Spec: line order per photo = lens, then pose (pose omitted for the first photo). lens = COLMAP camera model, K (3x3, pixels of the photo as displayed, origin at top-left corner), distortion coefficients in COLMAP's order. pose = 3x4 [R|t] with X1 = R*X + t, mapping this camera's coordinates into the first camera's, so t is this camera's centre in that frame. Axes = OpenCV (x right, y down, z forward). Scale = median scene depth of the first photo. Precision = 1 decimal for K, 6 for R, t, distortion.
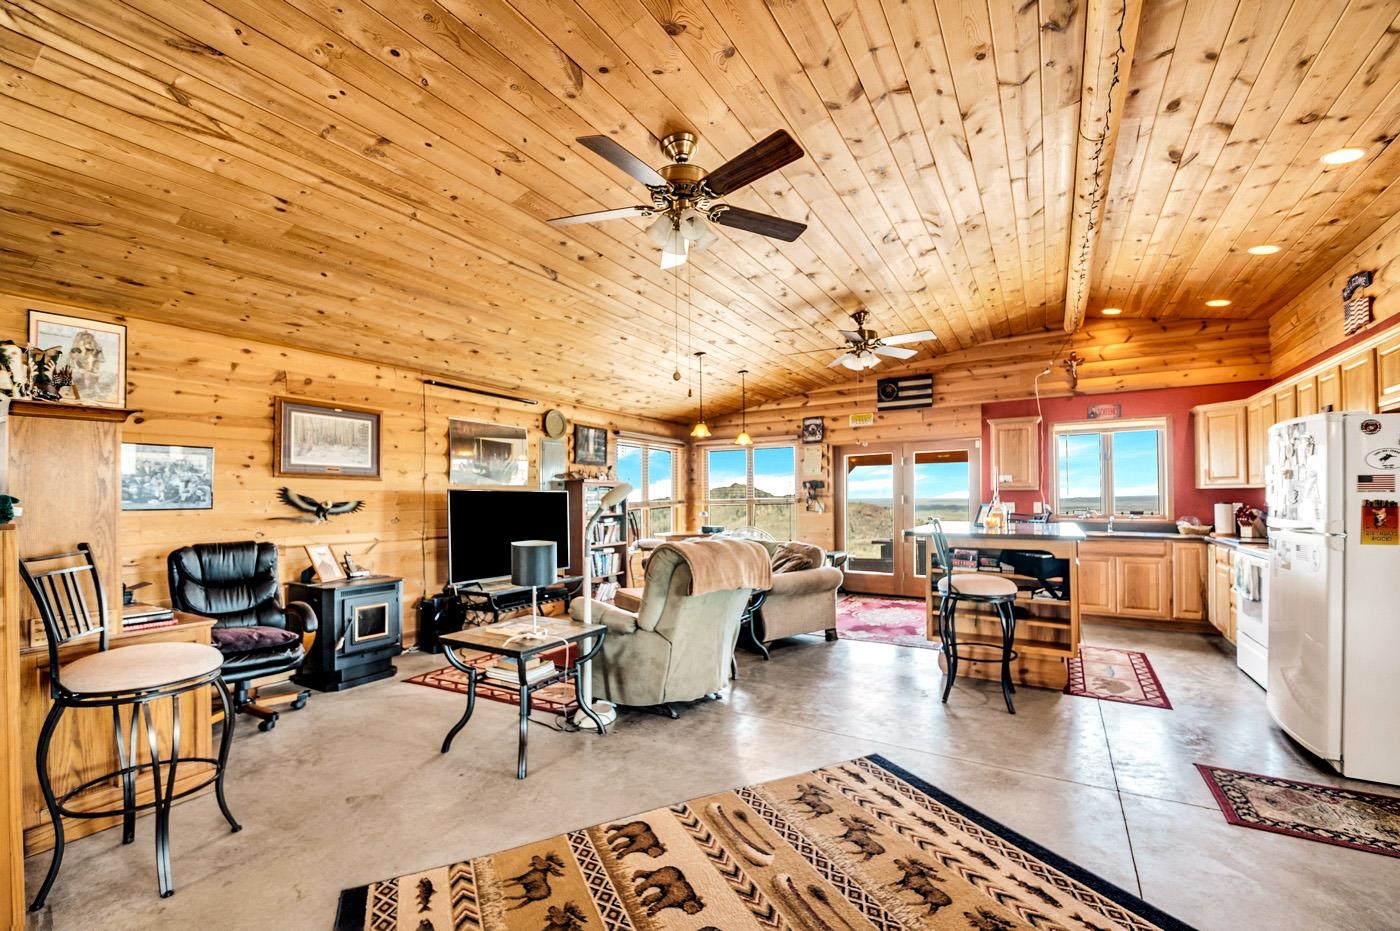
lens RADIAL K [[568.9, 0, 700.3], [0, 568.9, 491.7], [0, 0, 1]] dist [-0.002199, -0.010473]
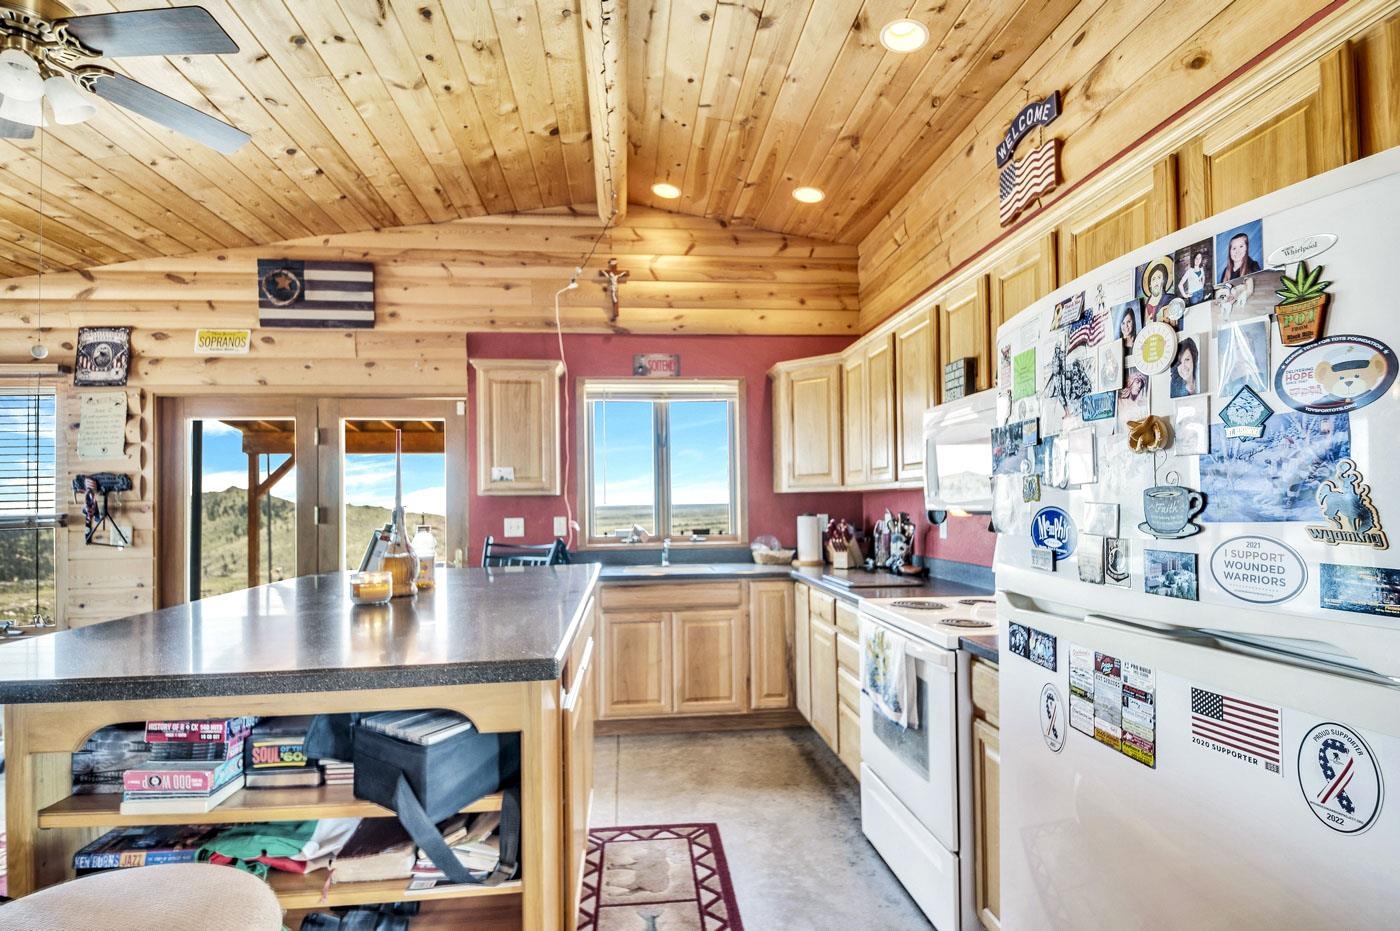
lens RADIAL K [[568.9, 0, 700.3], [0, 568.9, 491.7], [0, 0, 1]] dist [-0.002199, -0.010473]
pose [[0.787009, 0.006803, 0.616904, 0.388177], [0.001764, 0.999910, -0.013277, 0.001413], [-0.616939, 0.011537, 0.786926, 0.512199]]
